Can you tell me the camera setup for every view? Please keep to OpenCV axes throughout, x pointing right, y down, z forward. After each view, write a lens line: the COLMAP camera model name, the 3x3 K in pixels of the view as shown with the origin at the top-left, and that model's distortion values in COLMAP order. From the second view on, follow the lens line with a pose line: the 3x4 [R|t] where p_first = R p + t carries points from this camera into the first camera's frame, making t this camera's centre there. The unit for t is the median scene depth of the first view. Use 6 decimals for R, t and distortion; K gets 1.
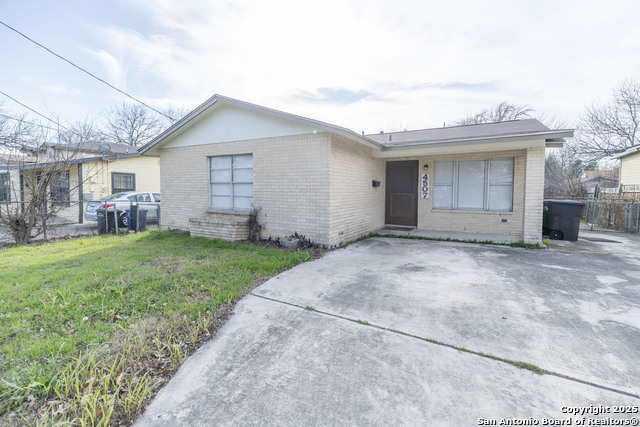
lens RADIAL K [[281.3, 0, 316.2], [0, 281.3, 209.2], [0, 0, 1]] dist [0.003728, 0.001725]
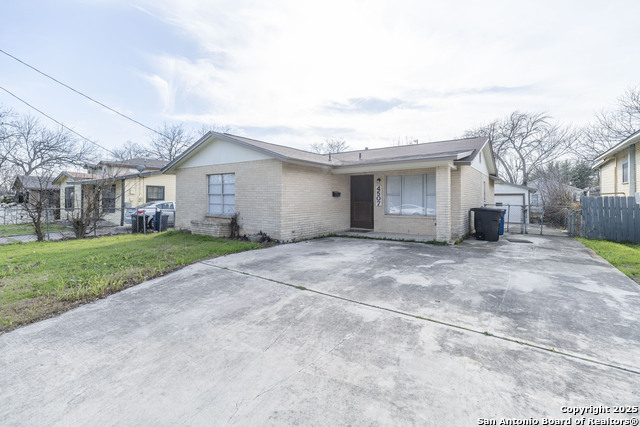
lens RADIAL K [[281.3, 0, 314.5], [0, 281.3, 199.8], [0, 0, 1]] dist [0.003728, 0.001725]
pose [[0.993210, -0.002509, -0.116306, 0.263747], [-0.004966, 0.997942, -0.063933, 0.014417], [0.116227, 0.064076, 0.991154, -0.248634]]
